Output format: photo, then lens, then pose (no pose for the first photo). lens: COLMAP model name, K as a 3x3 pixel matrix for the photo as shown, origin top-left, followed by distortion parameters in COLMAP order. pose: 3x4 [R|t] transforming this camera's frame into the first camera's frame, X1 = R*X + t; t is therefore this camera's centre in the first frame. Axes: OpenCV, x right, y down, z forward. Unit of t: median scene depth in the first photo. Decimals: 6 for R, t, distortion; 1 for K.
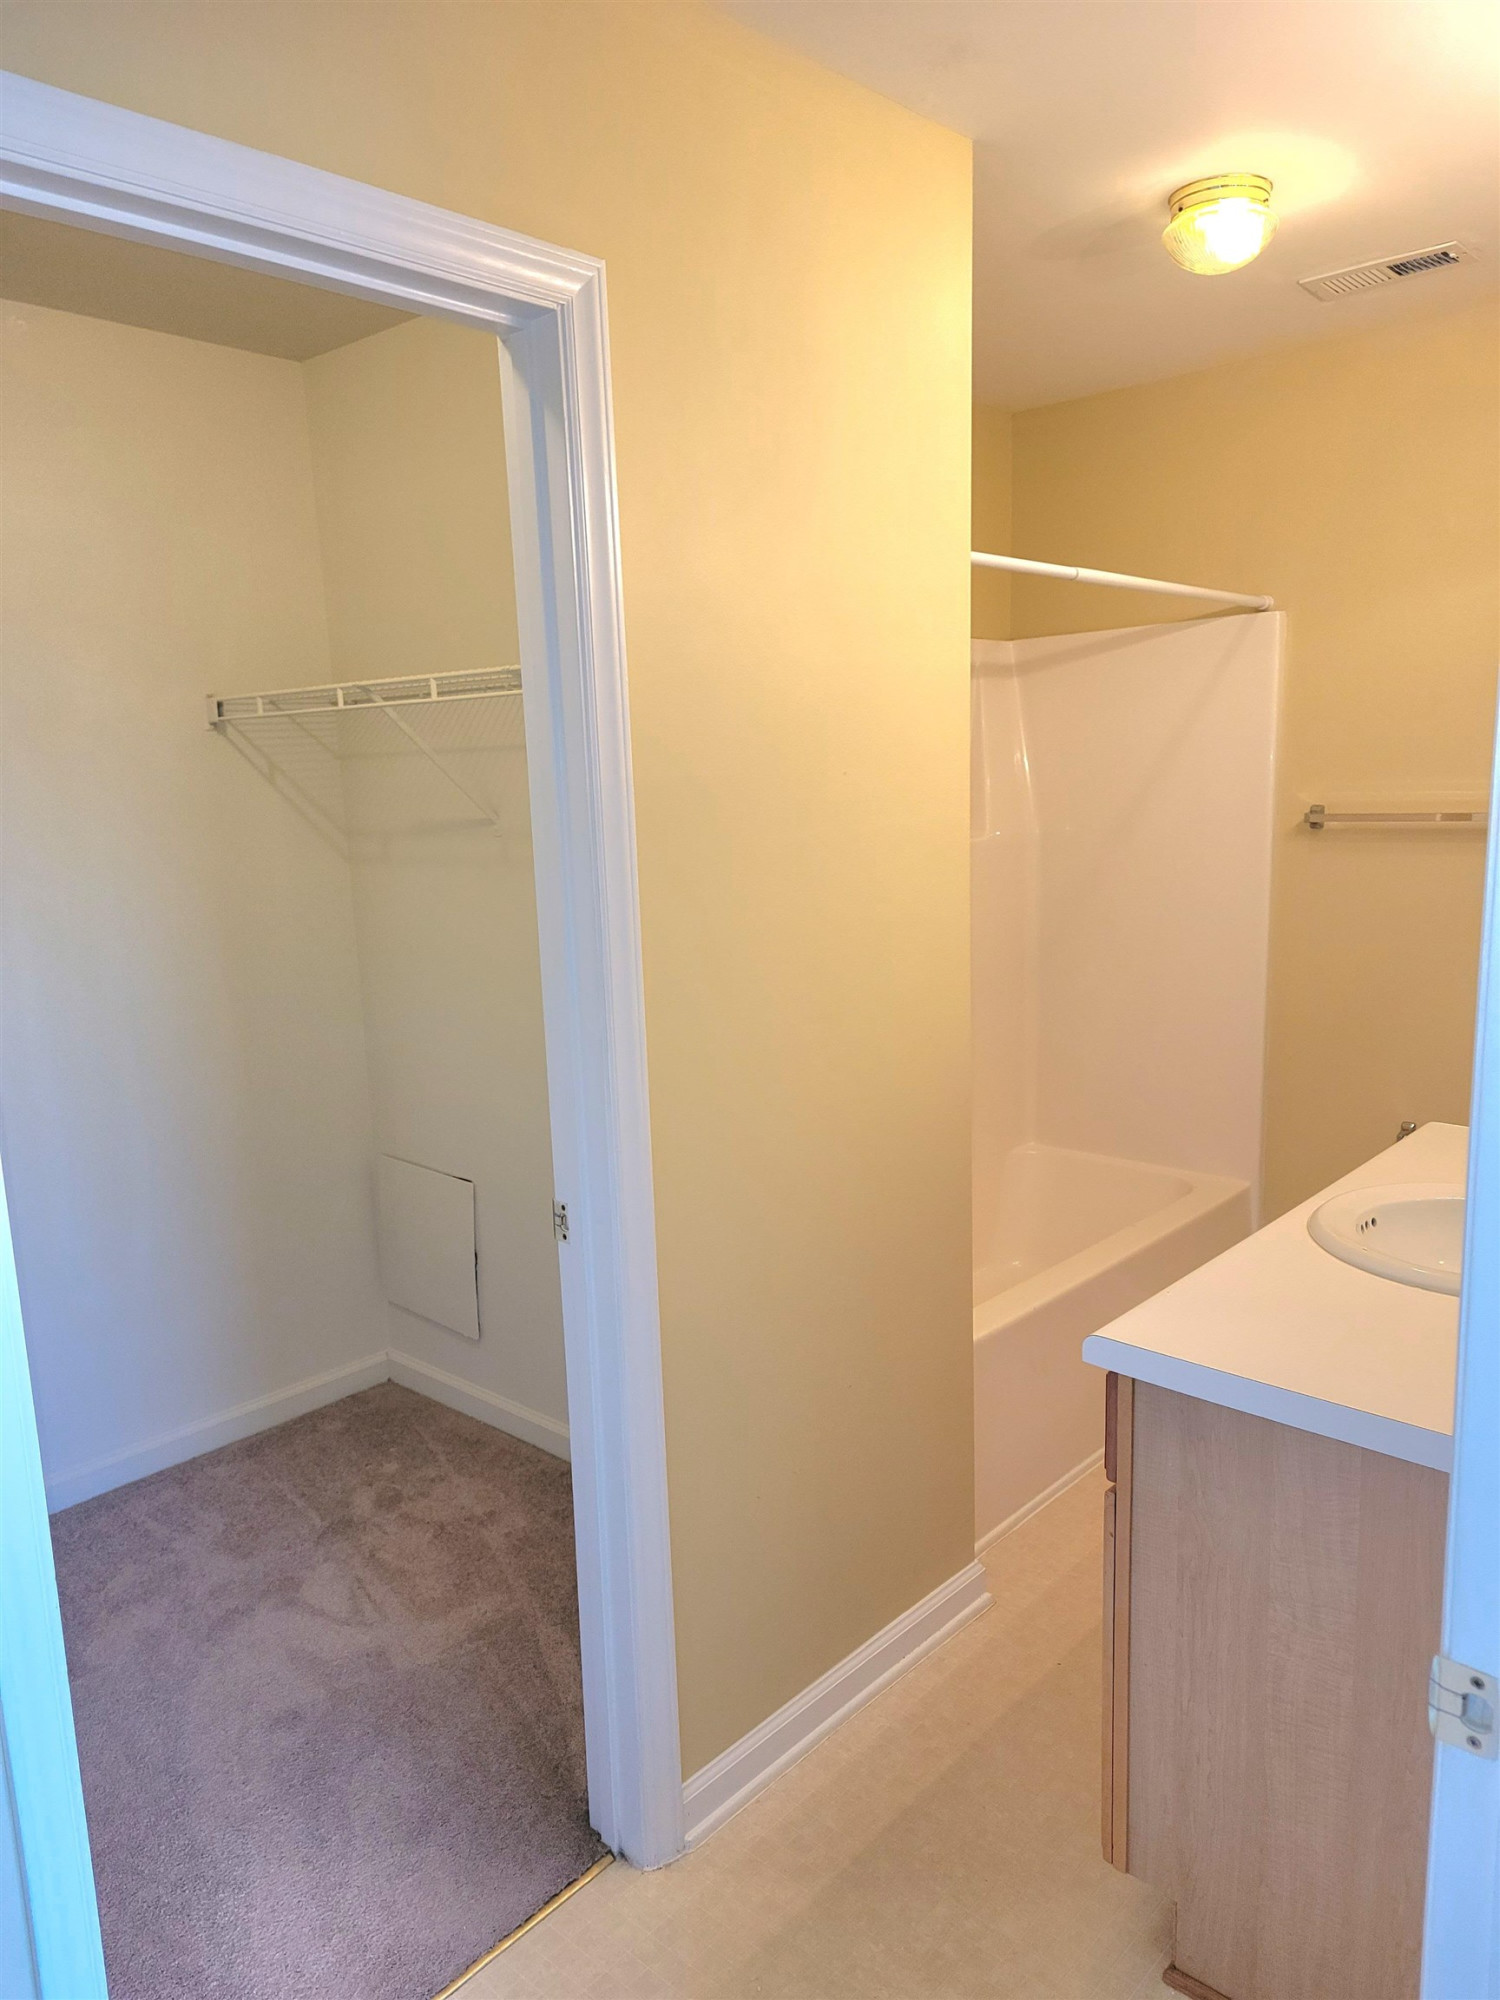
lens RADIAL K [[1417.8, 0, 751.8], [0, 1417.8, 994.0], [0, 0, 1]] dist [-0.011914, -0.002604]
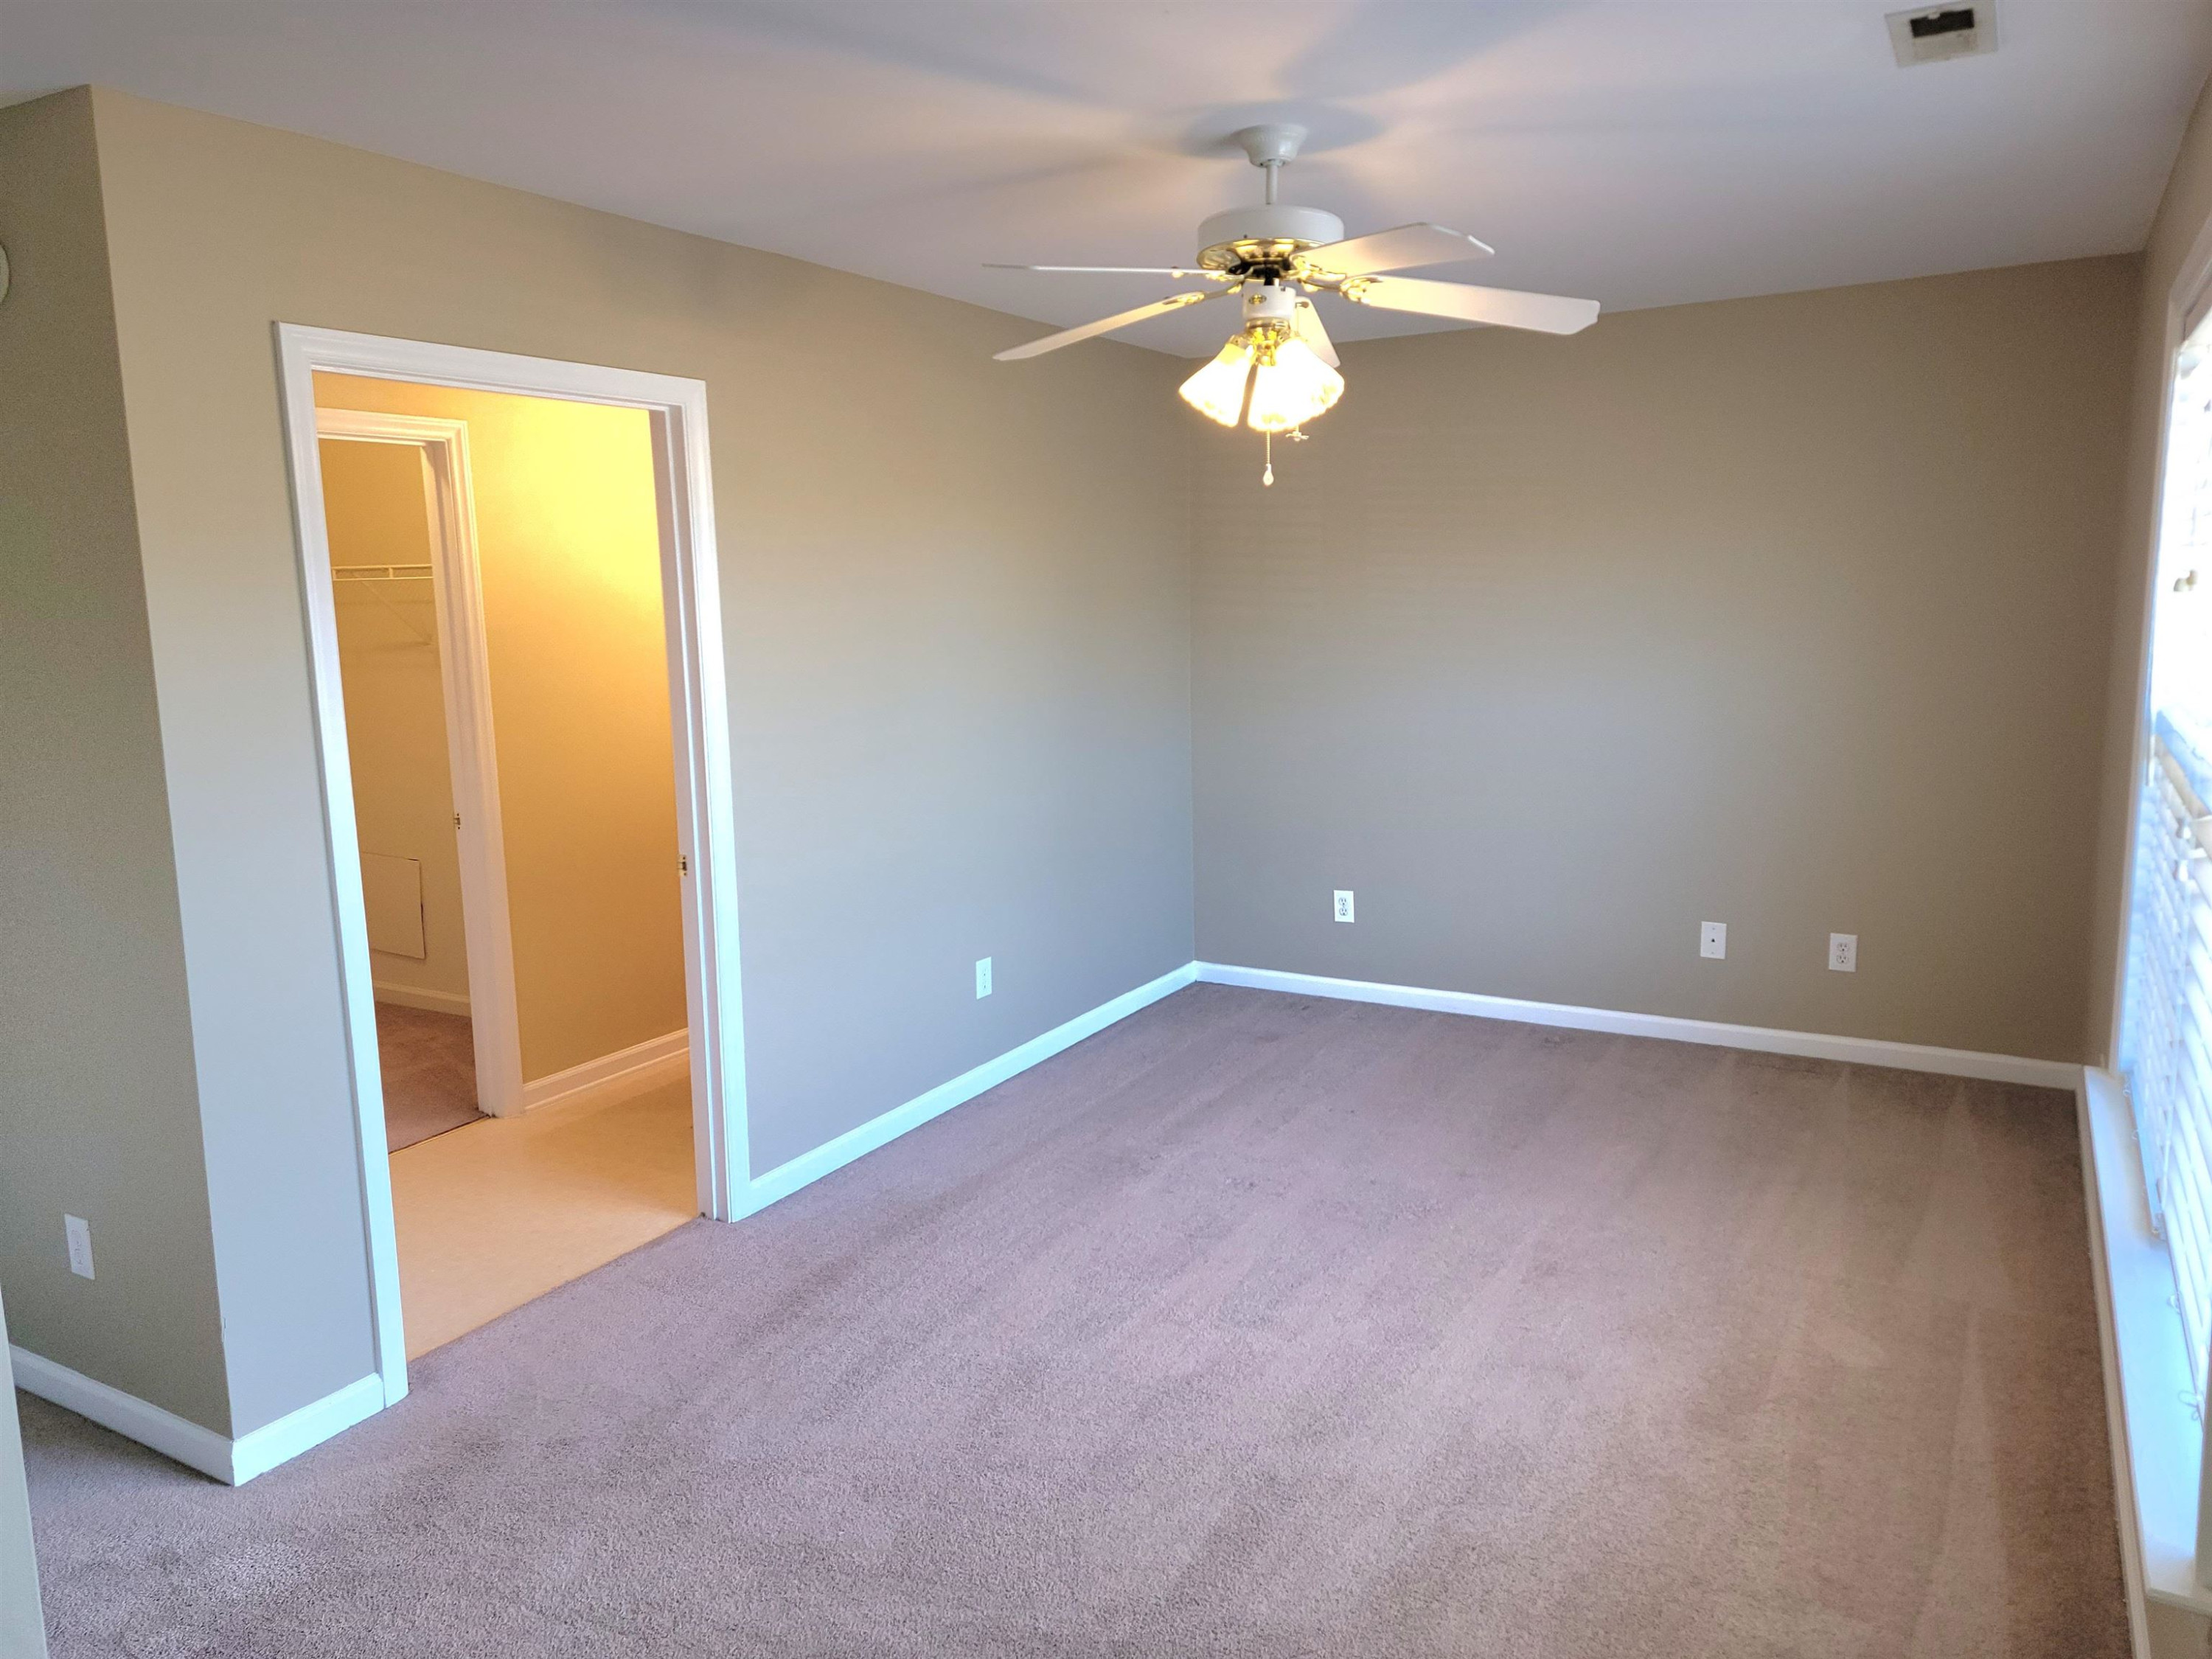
lens RADIAL K [[1568.1, 0, 1111.7], [0, 1568.1, 829.2], [0, 0, 1]] dist [-0.011914, -0.002604]
pose [[0.968412, -0.024219, 0.248176, 0.191973], [0.027333, 0.999585, -0.009109, 0.168114], [-0.247852, 0.015605, 0.968672, -1.252195]]
